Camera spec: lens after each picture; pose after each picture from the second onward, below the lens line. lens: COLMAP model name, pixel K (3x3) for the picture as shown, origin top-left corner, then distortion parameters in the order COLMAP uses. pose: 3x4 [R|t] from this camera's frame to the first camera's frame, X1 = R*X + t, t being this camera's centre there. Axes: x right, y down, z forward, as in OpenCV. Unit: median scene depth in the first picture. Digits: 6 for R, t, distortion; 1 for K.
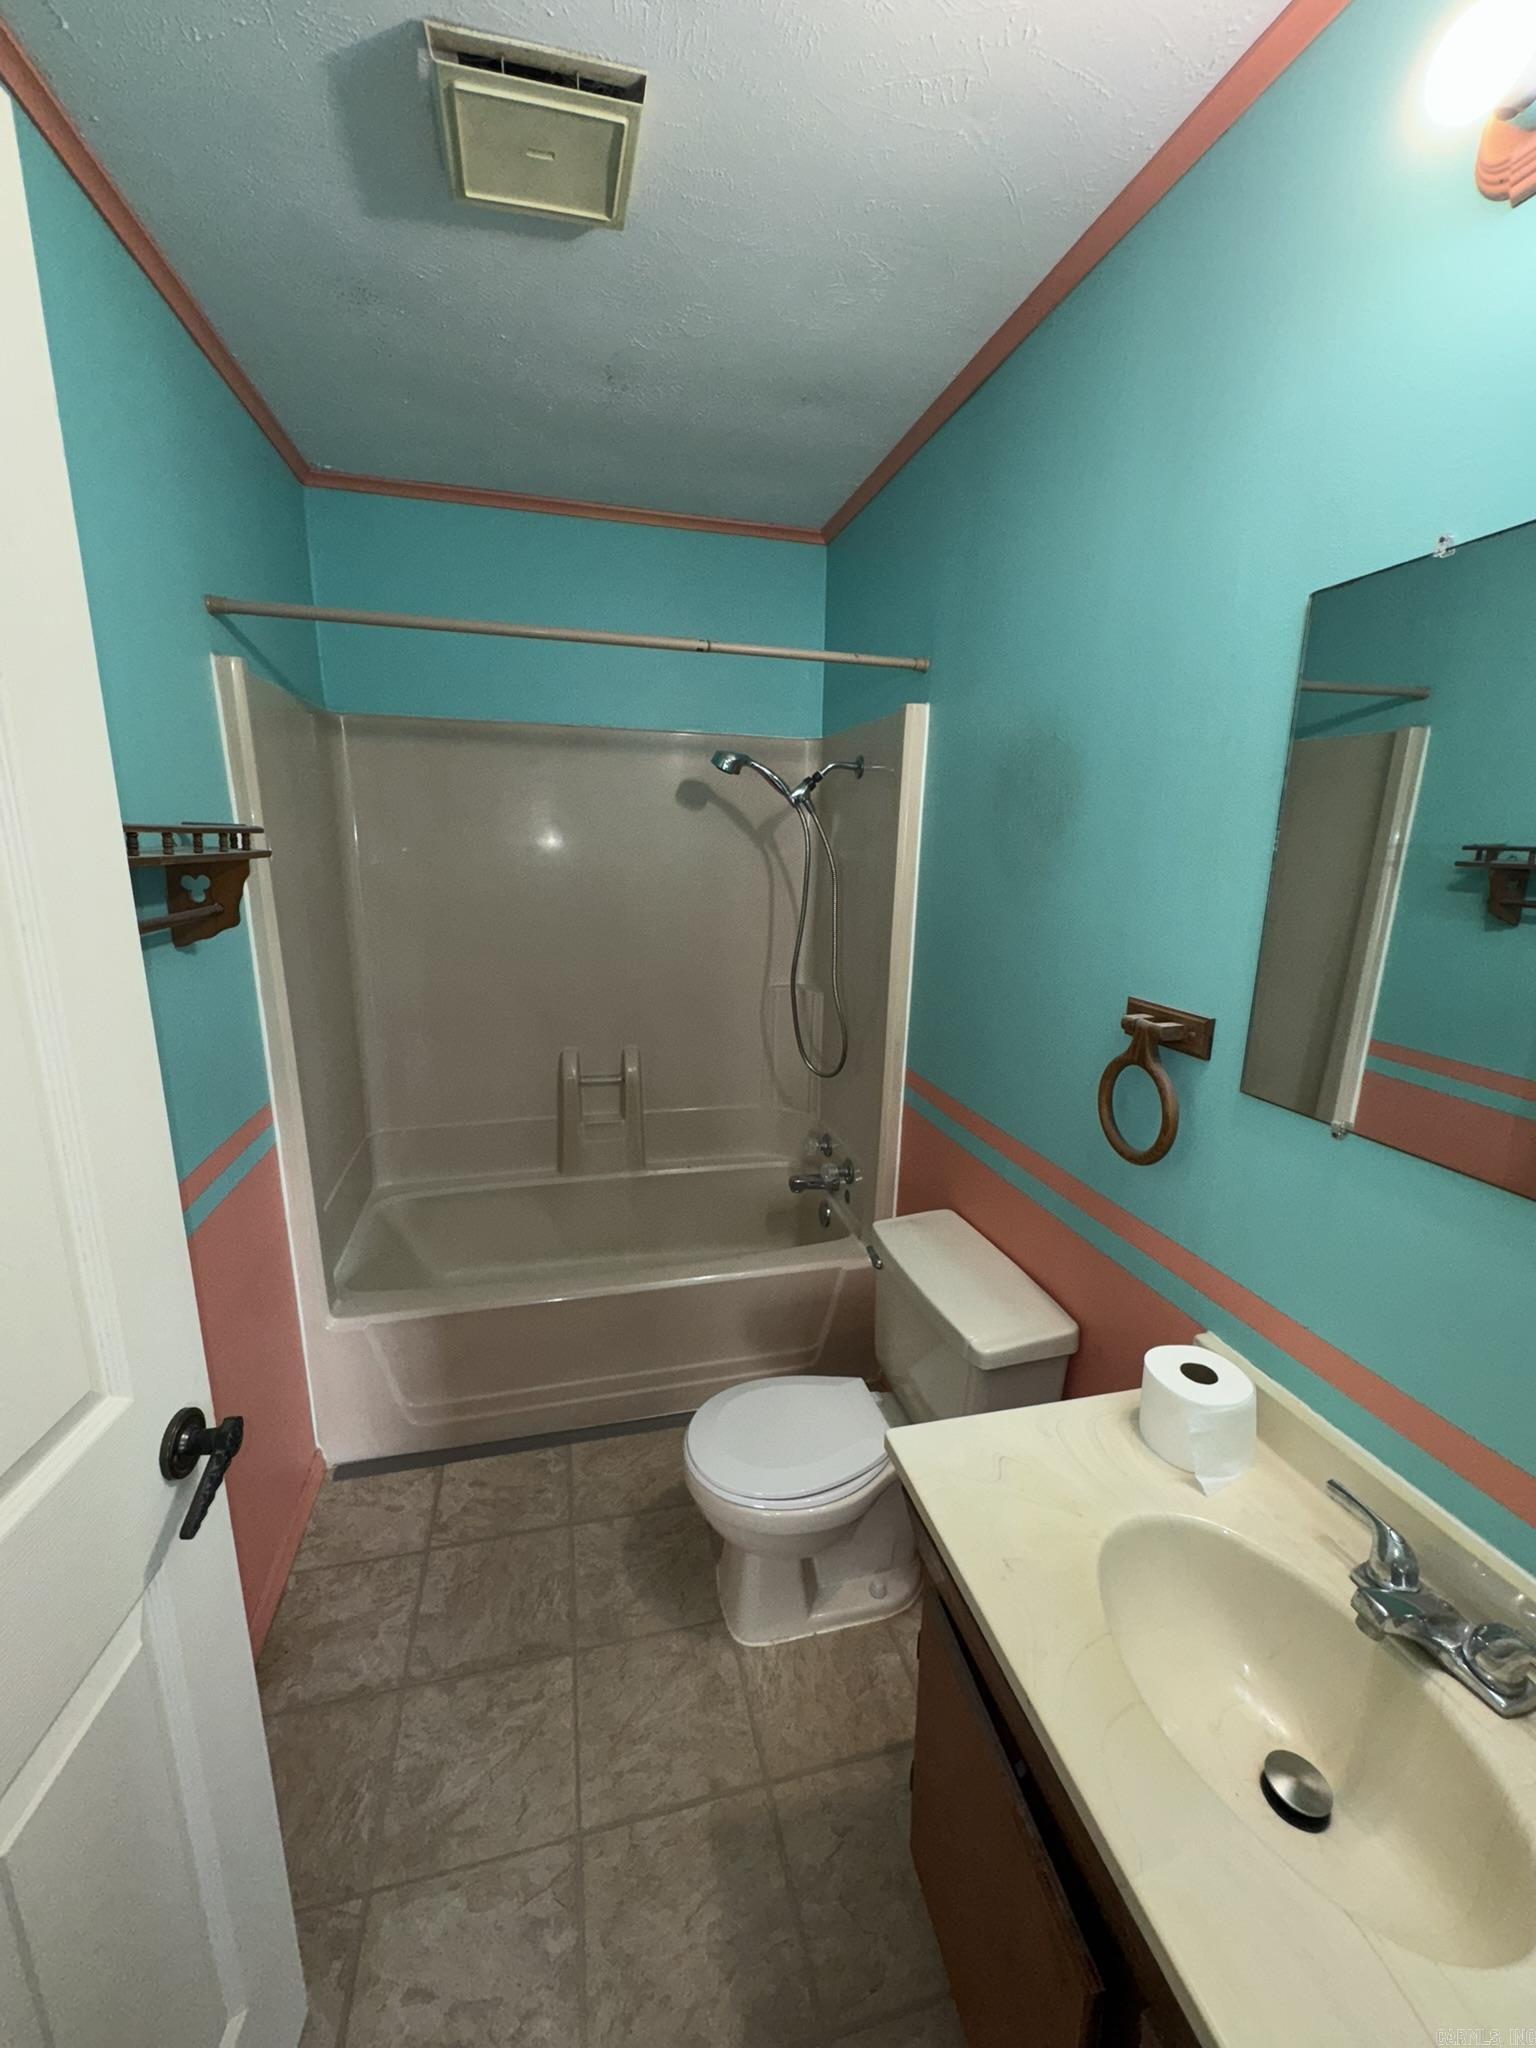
lens RADIAL K [[821.2, 0, 766.1], [0, 821.2, 1028.0], [0, 0, 1]] dist [0.000540, -0.000035]
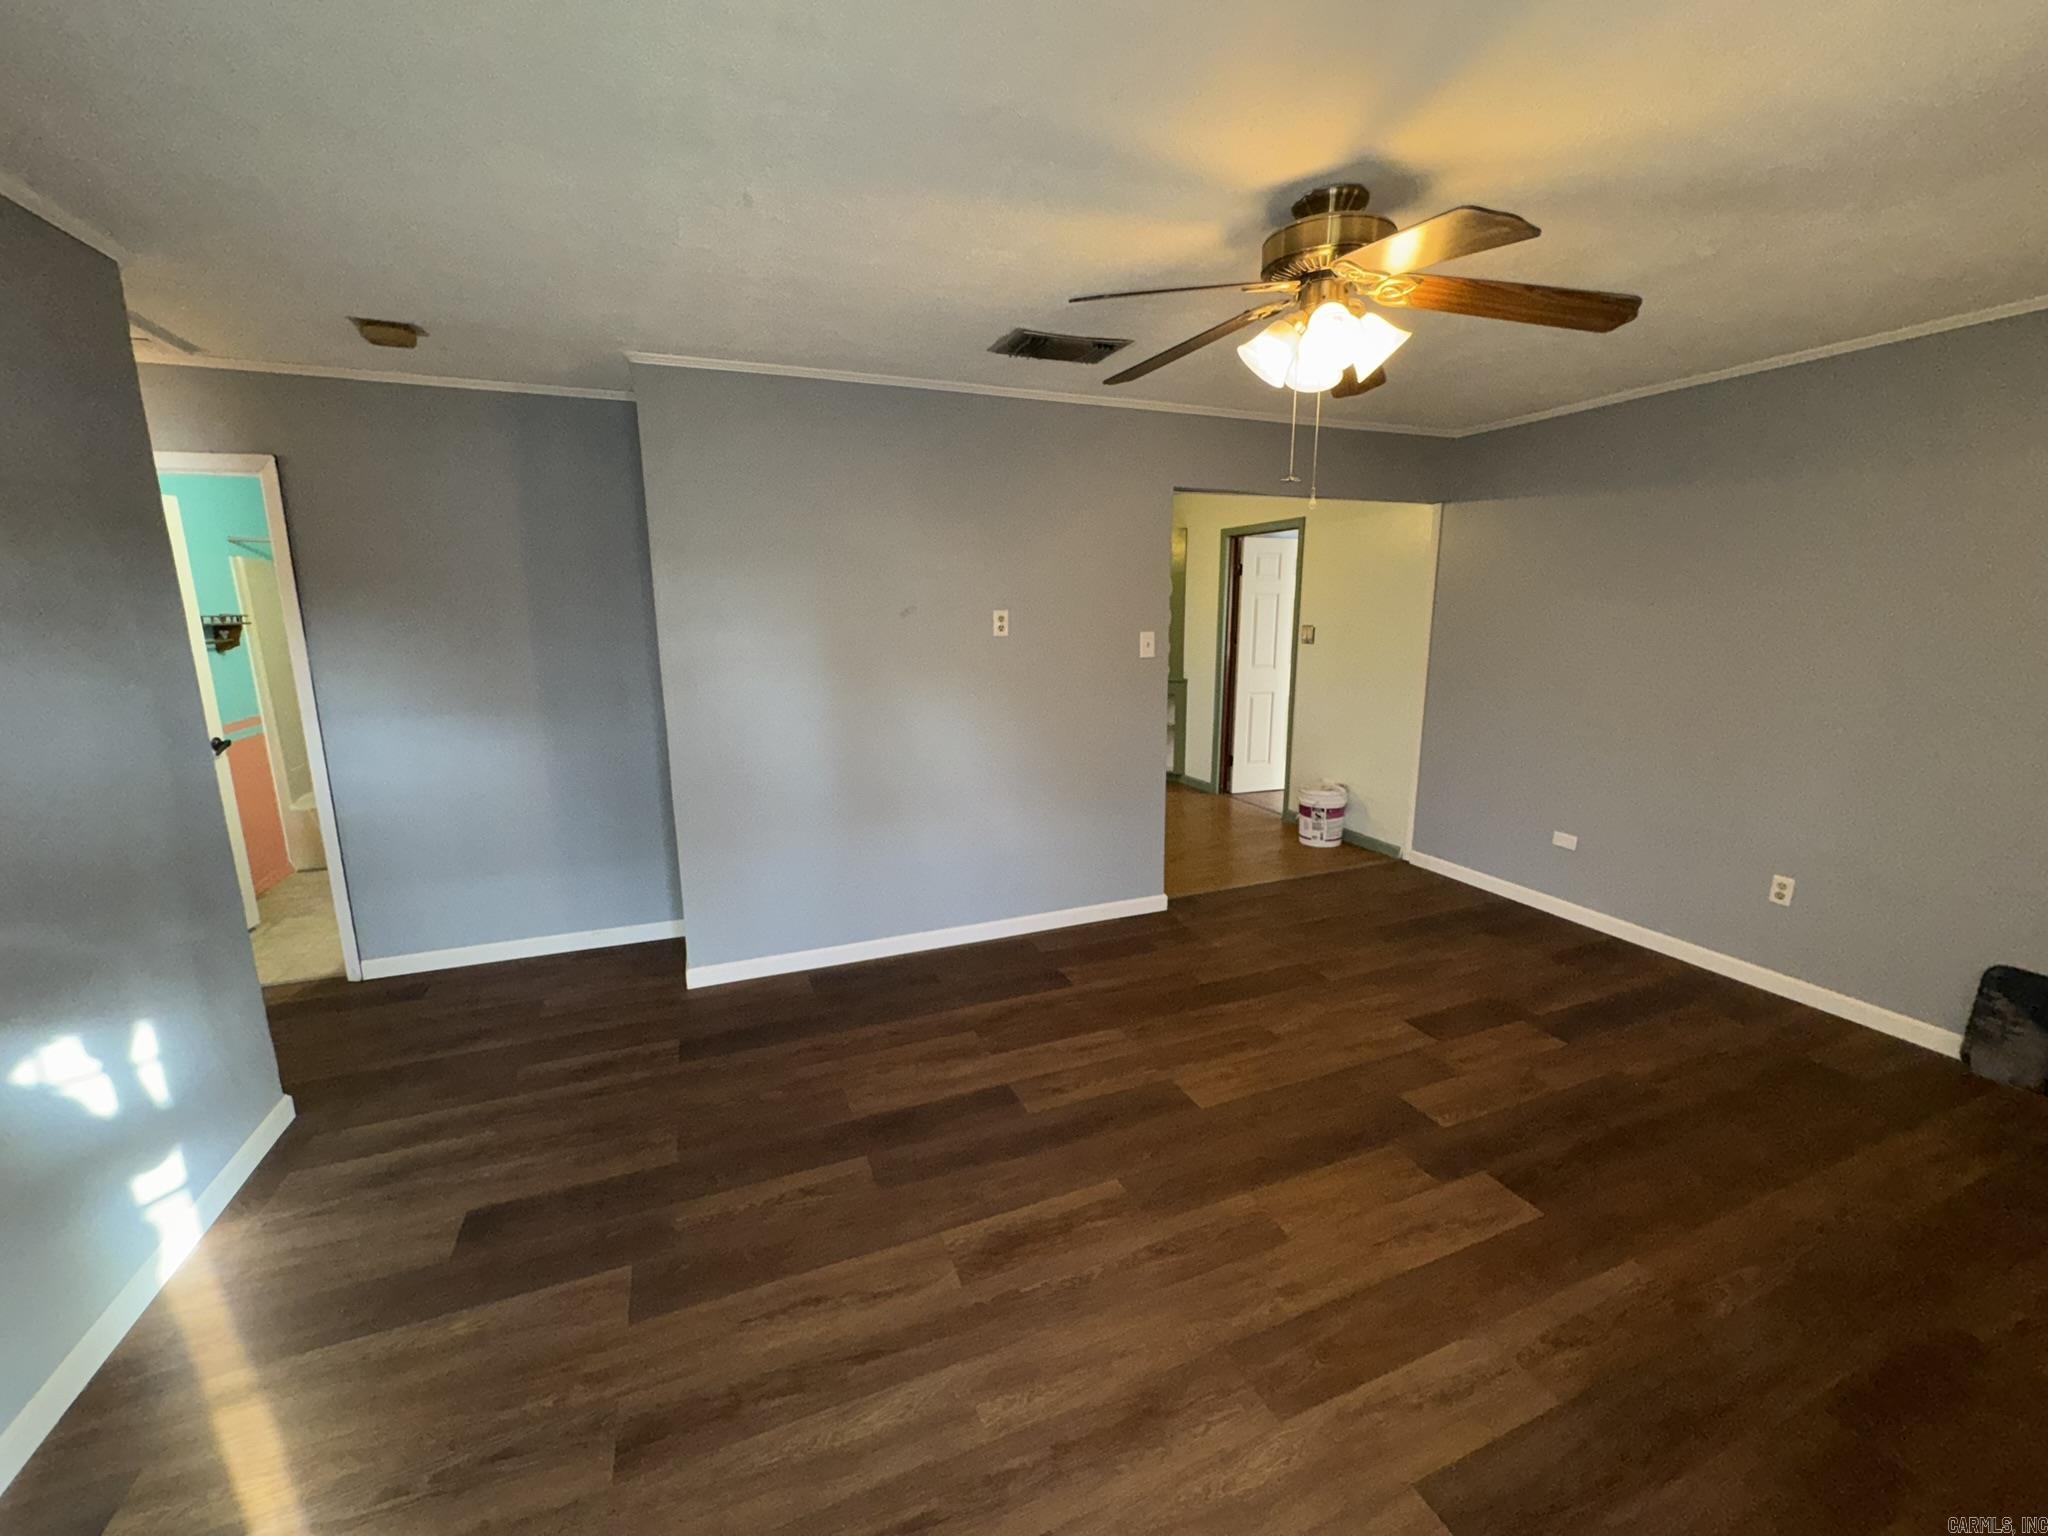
lens RADIAL K [[821.2, 0, 1030.4], [0, 821.2, 770.3], [0, 0, 1]] dist [0.000540, -0.000035]
pose [[0.989490, -0.050092, 0.135650, 2.049218], [0.054112, 0.998193, -0.026114, 0.642767], [-0.134097, 0.033180, 0.990413, -2.702413]]
